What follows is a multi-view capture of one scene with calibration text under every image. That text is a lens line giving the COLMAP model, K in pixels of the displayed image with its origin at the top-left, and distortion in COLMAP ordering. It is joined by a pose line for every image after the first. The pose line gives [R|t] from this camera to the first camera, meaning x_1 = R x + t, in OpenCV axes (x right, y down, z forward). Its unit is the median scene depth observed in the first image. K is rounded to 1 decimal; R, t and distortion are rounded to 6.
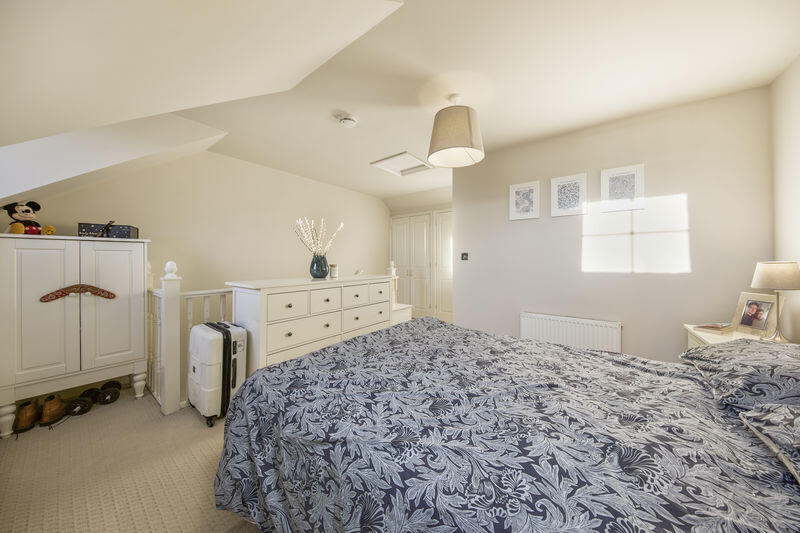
lens RADIAL K [[279.1, 0, 411.4], [0, 279.1, 258.0], [0, 0, 1]] dist [0.000830, -0.000126]
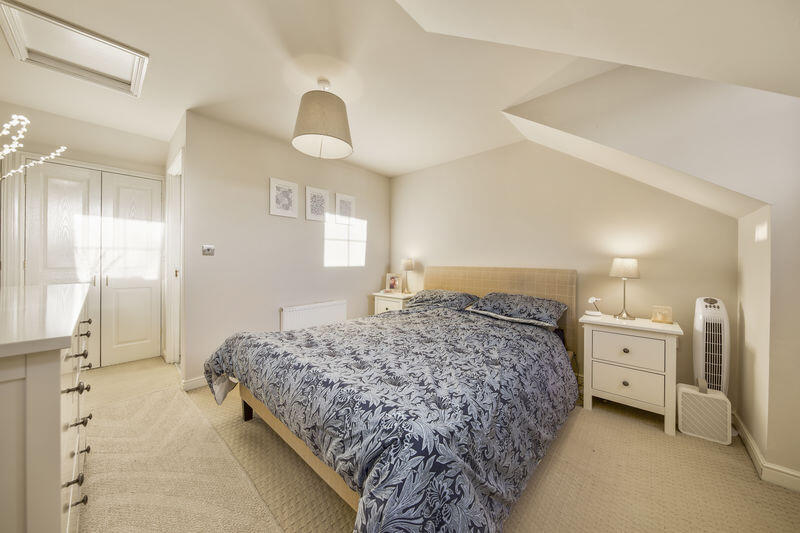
lens RADIAL K [[275.8, 0, 412.1], [0, 275.8, 261.9], [0, 0, 1]] dist [-0.000823, -0.000192]
pose [[0.030797, 0.001569, 0.999524, -0.692919], [-0.003502, 0.999993, -0.001462, 0.030183], [-0.999520, -0.003455, 0.030802, 0.602990]]
